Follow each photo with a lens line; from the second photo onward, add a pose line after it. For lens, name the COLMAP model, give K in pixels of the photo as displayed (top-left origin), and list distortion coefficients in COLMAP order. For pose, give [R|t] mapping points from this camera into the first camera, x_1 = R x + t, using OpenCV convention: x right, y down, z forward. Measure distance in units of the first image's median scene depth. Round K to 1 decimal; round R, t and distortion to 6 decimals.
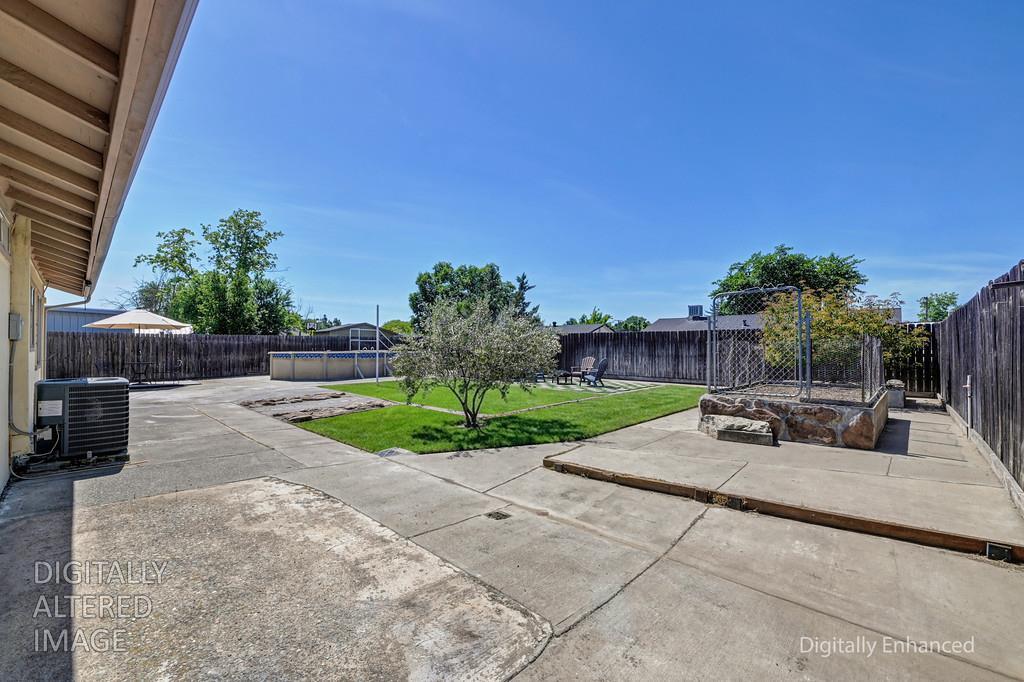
lens RADIAL K [[420.3, 0, 511.2], [0, 420.3, 350.9], [0, 0, 1]] dist [0.000165, -0.000025]
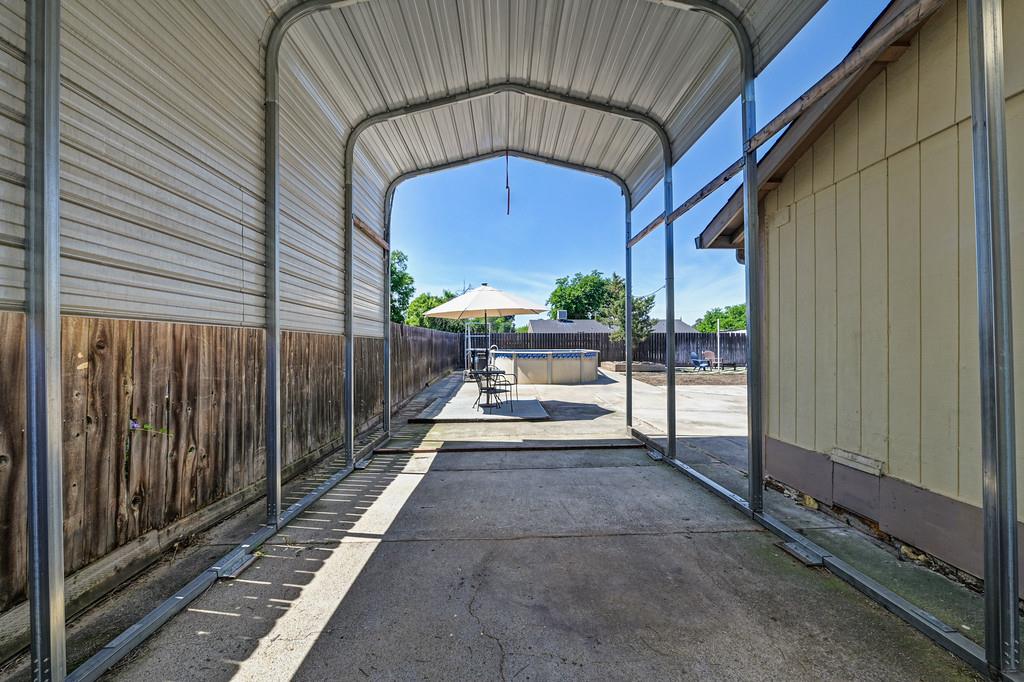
lens RADIAL K [[409.9, 0, 512.0], [0, 409.9, 341.0], [0, 0, 1]] dist [-0.010007, -0.000139]
pose [[0.707264, -0.003745, 0.706939, -0.528404], [0.012466, 0.999897, -0.007174, -0.005928], [-0.706839, 0.013887, 0.707238, 0.223095]]
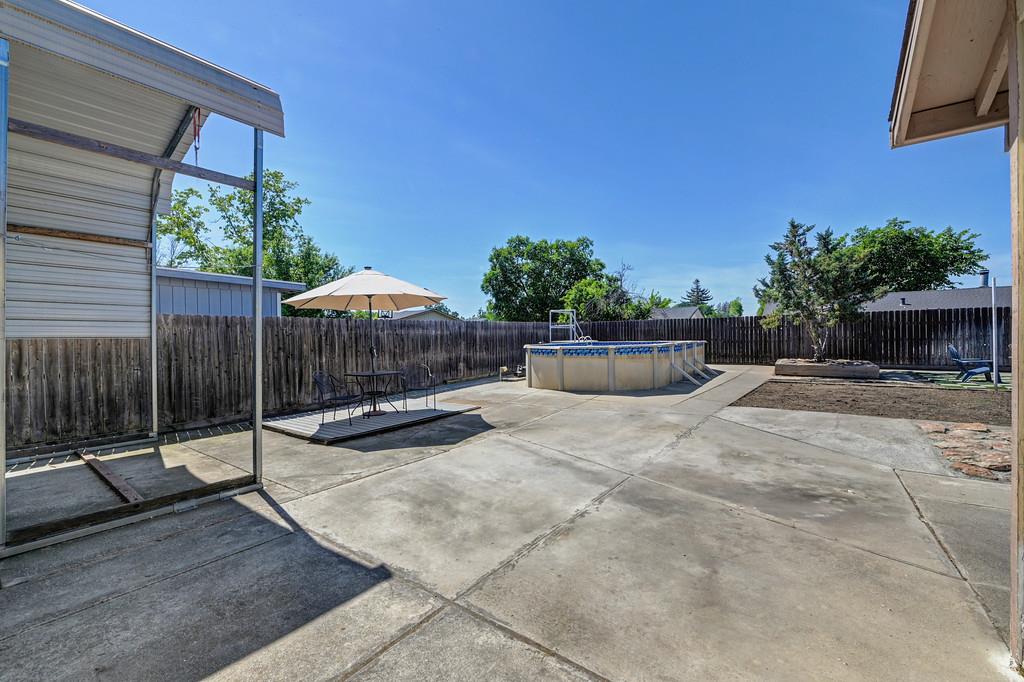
lens RADIAL K [[416.5, 0, 509.6], [0, 416.5, 340.7], [0, 0, 1]] dist [0.000785, -0.000083]
pose [[0.992682, -0.022768, 0.118592, -0.311895], [0.022726, 0.999740, 0.001701, -0.003318], [-0.118600, 0.001007, 0.992942, 0.186771]]
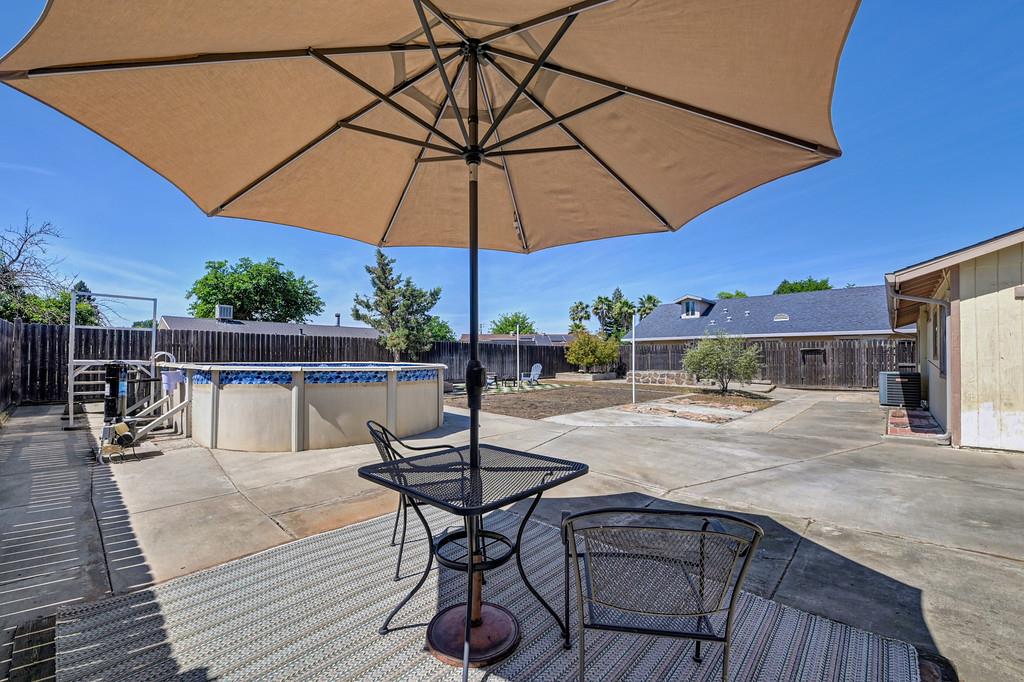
lens RADIAL K [[407.0, 0, 513.7], [0, 407.0, 358.0], [0, 0, 1]] dist [-0.002068, -0.000260]
pose [[-0.023234, -0.002902, 0.999726, -0.408546], [-0.005992, 0.999978, 0.002763, -0.002566], [-0.999712, -0.005927, -0.023251, 0.401919]]
